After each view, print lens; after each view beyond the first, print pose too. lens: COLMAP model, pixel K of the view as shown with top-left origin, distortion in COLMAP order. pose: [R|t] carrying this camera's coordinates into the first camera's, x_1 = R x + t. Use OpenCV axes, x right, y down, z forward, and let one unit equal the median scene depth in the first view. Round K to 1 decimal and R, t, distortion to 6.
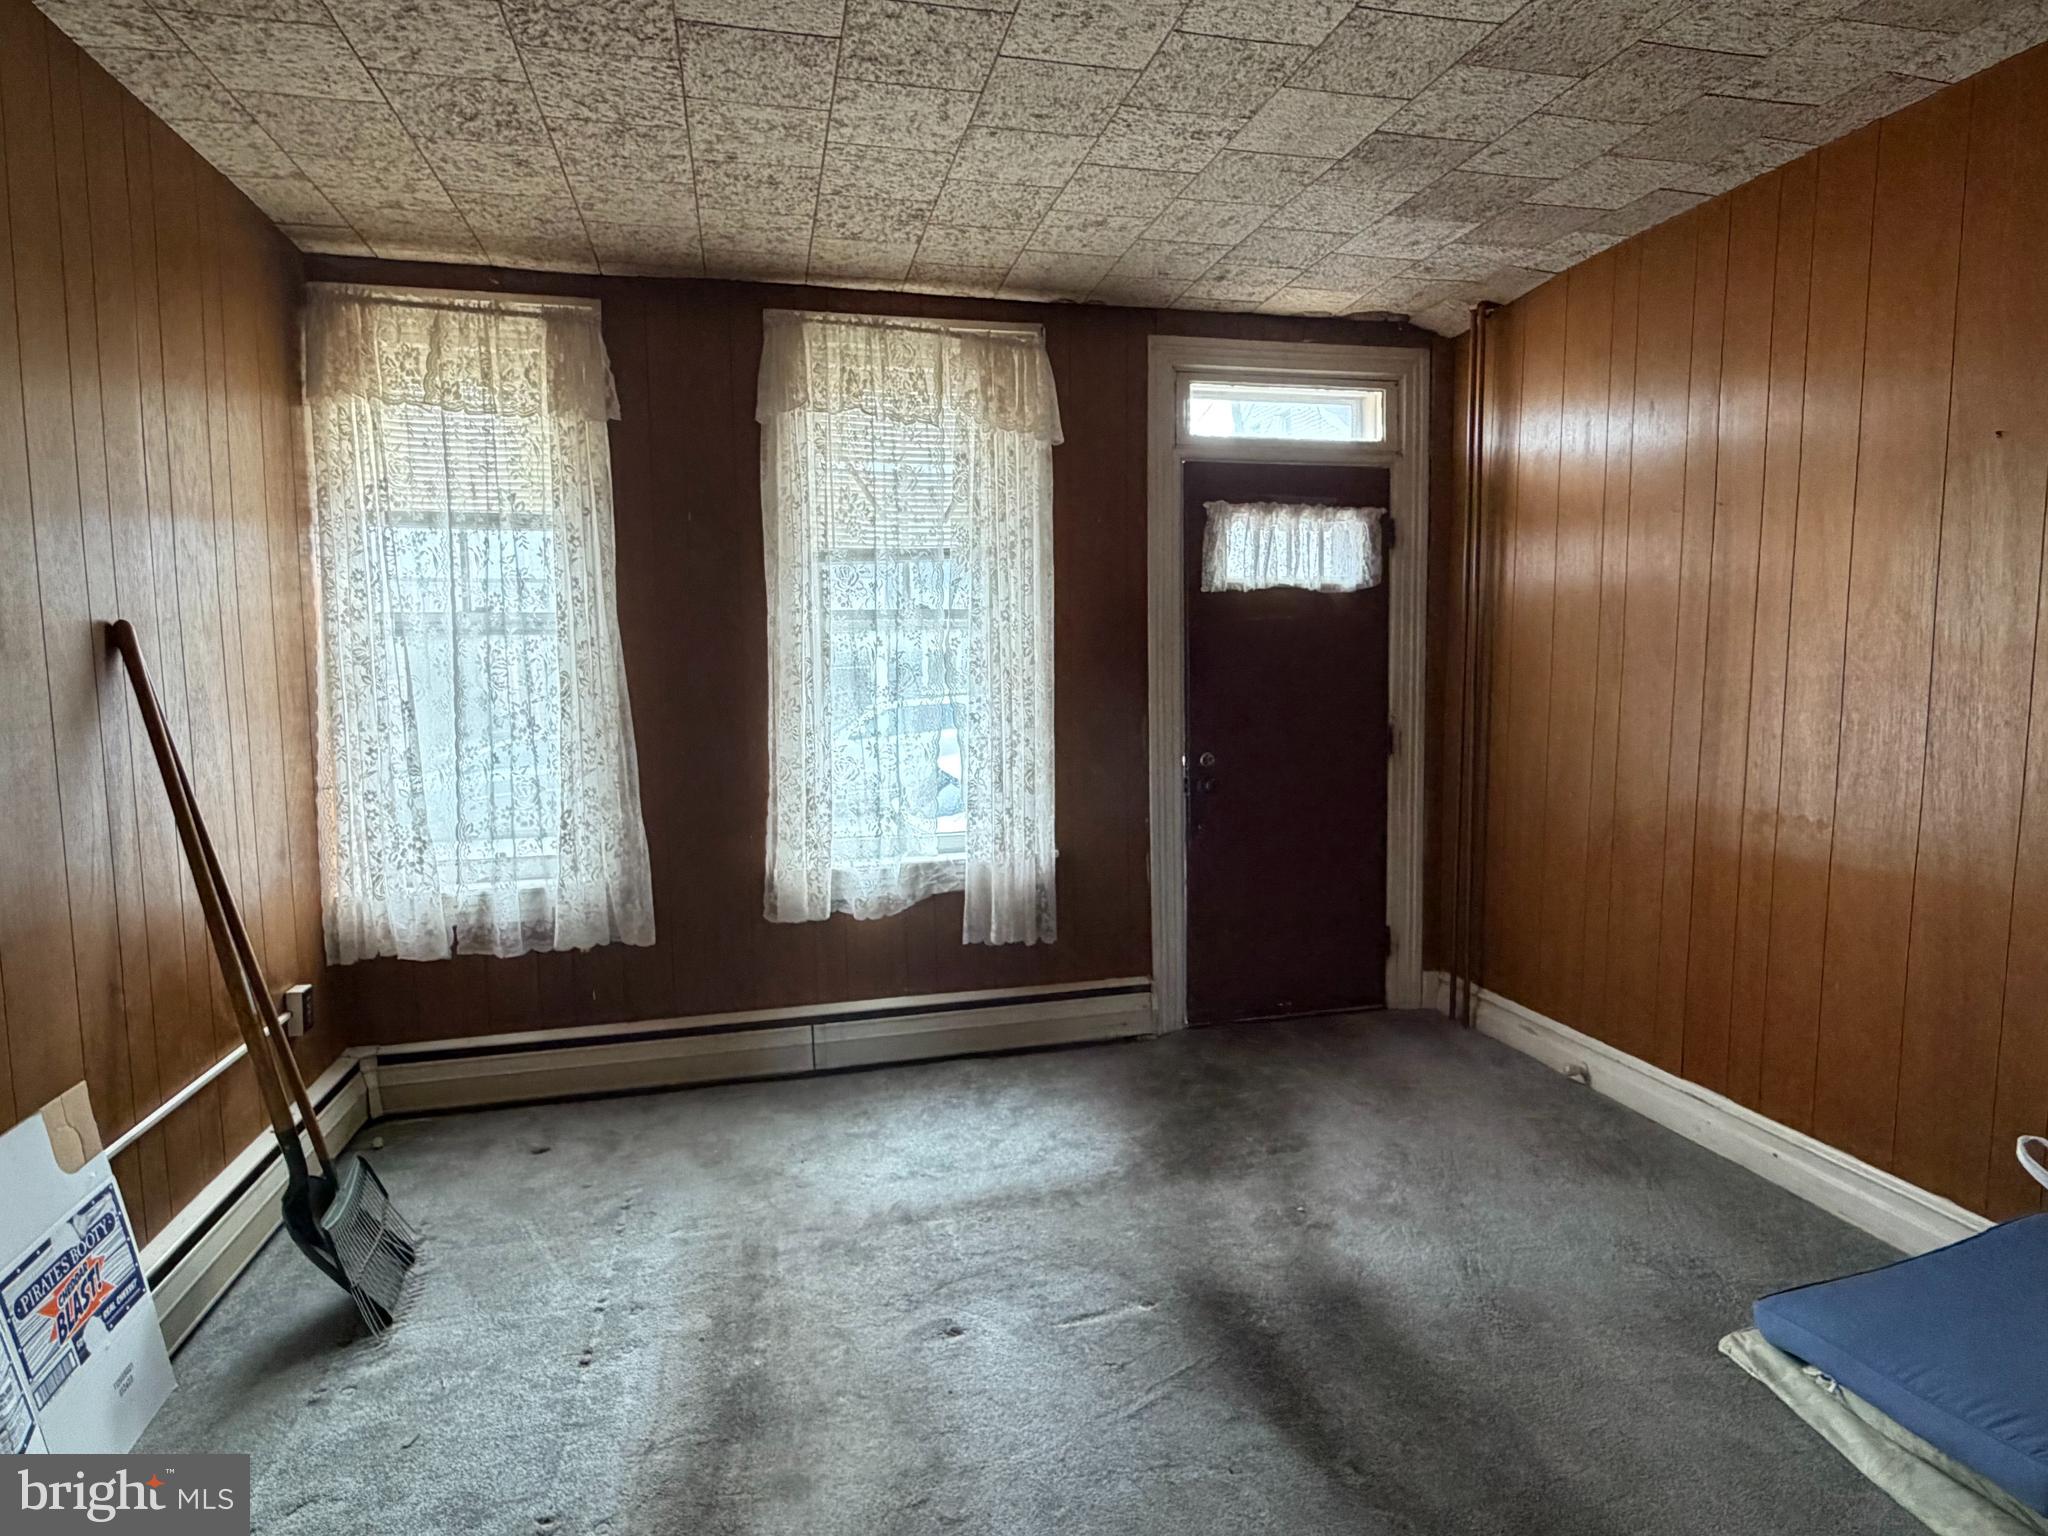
lens RADIAL K [[1148.0, 0, 1029.6], [0, 1148.0, 773.3], [0, 0, 1]] dist [-0.001832, -0.000504]
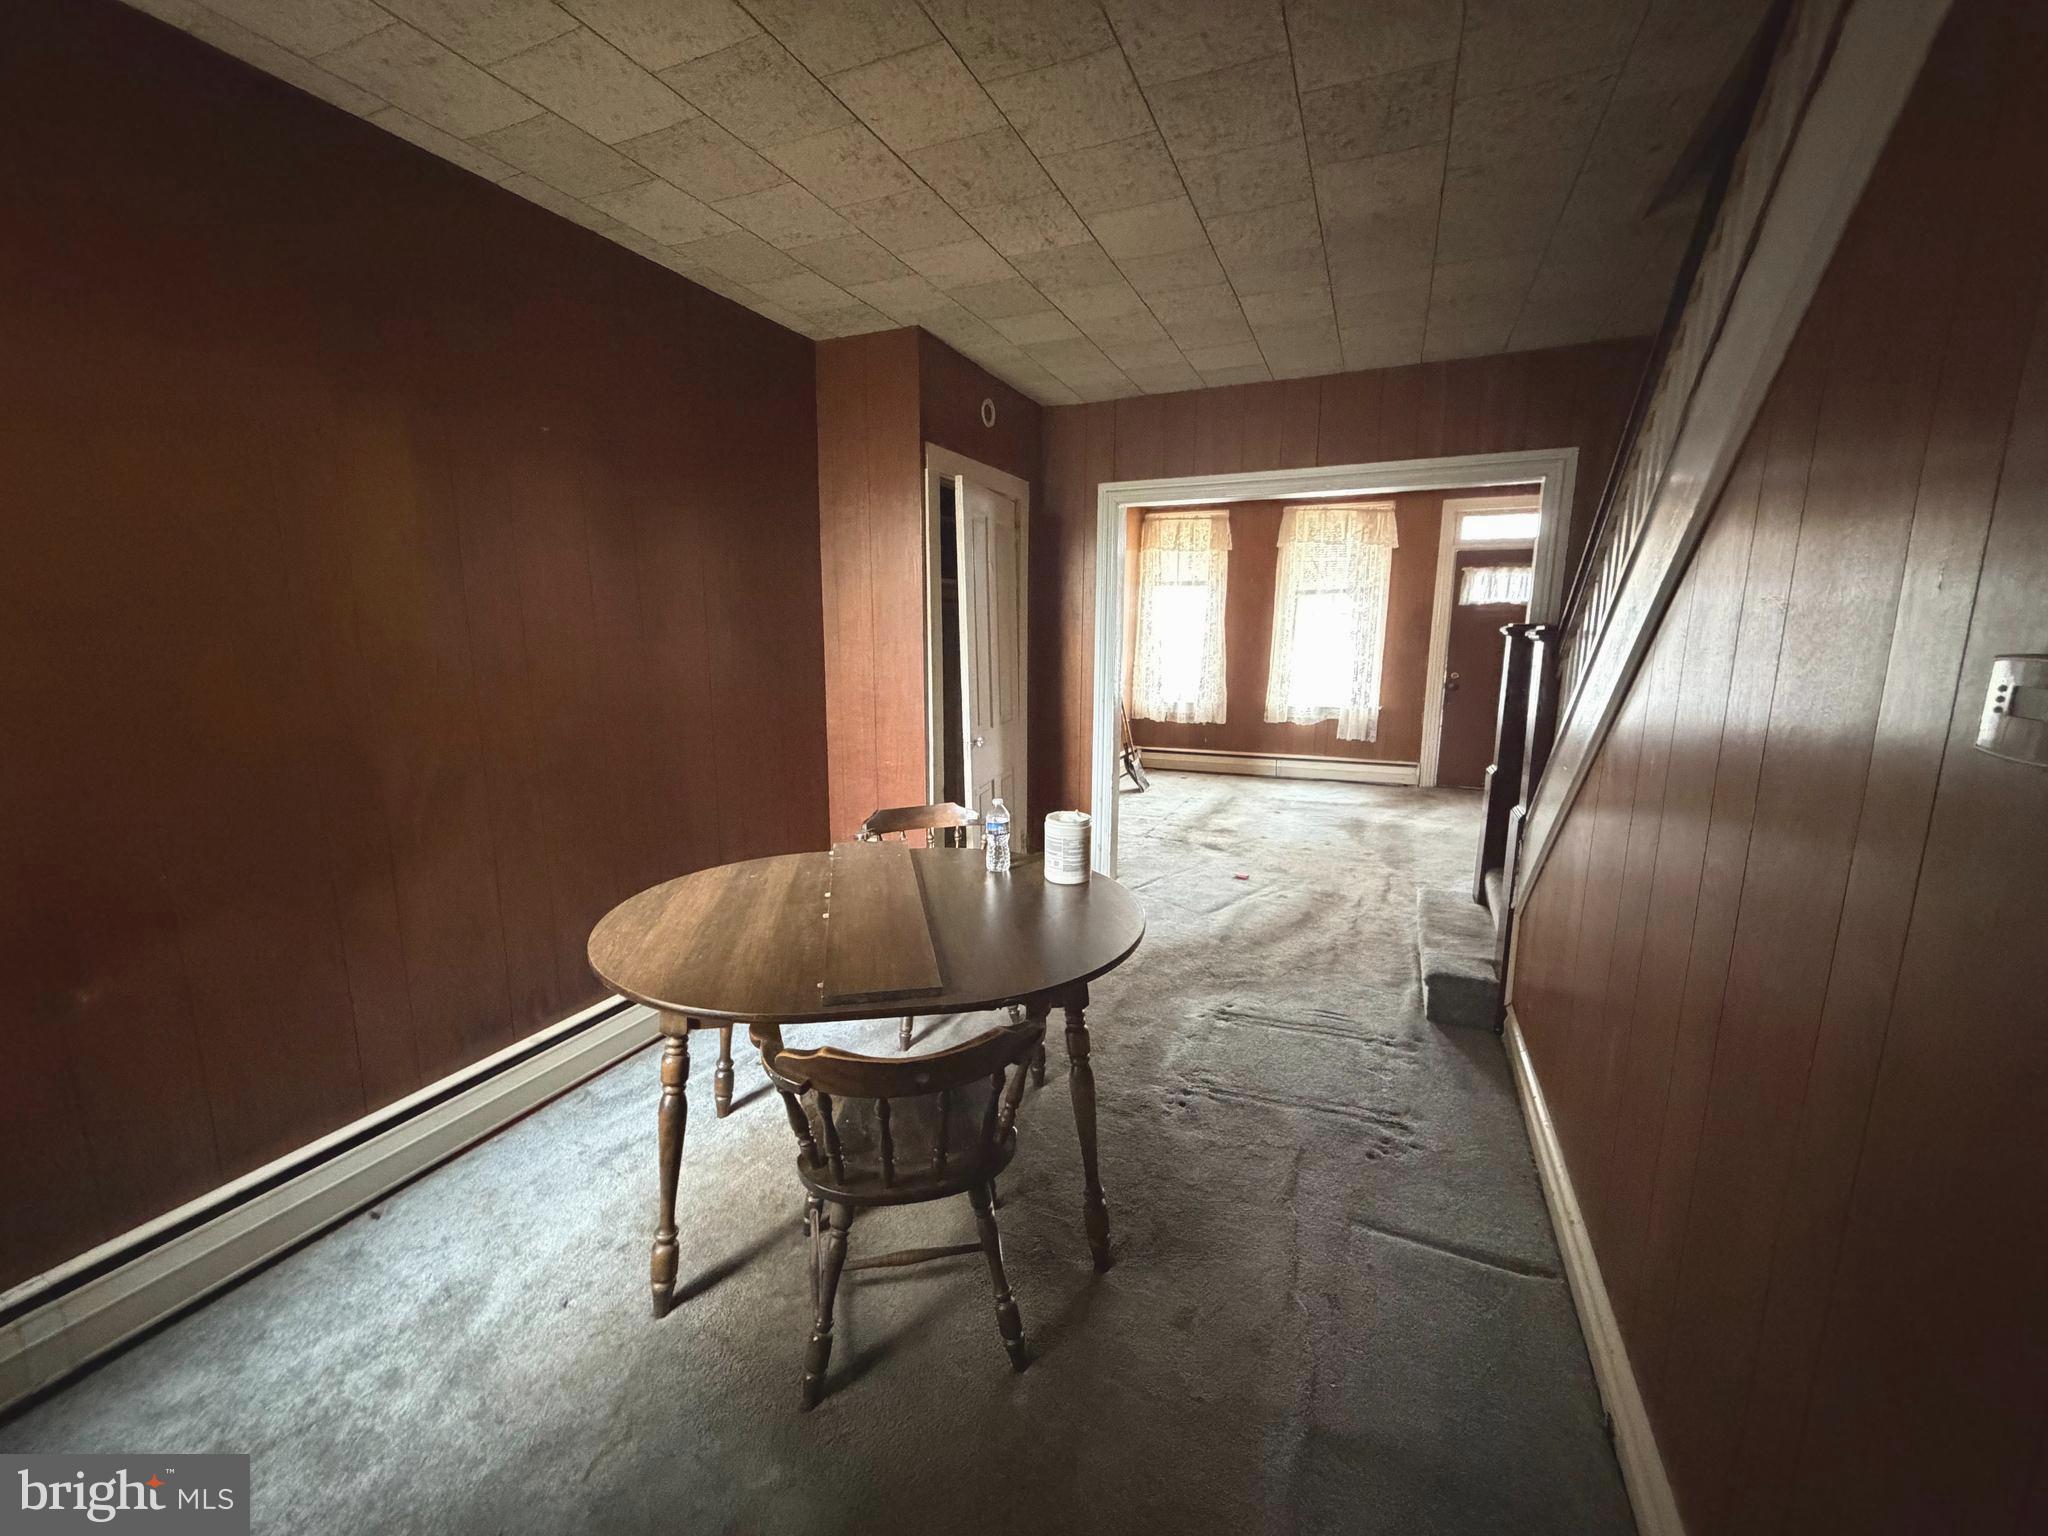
lens RADIAL K [[816.0, 0, 1023.7], [0, 816.0, 767.4], [0, 0, 1]] dist [0.001969, 0.000304]
pose [[0.797126, 0.120462, -0.591675, 0.574697], [-0.080733, 0.992362, 0.093274, 0.112493], [0.598392, -0.026584, 0.800762, -1.119081]]
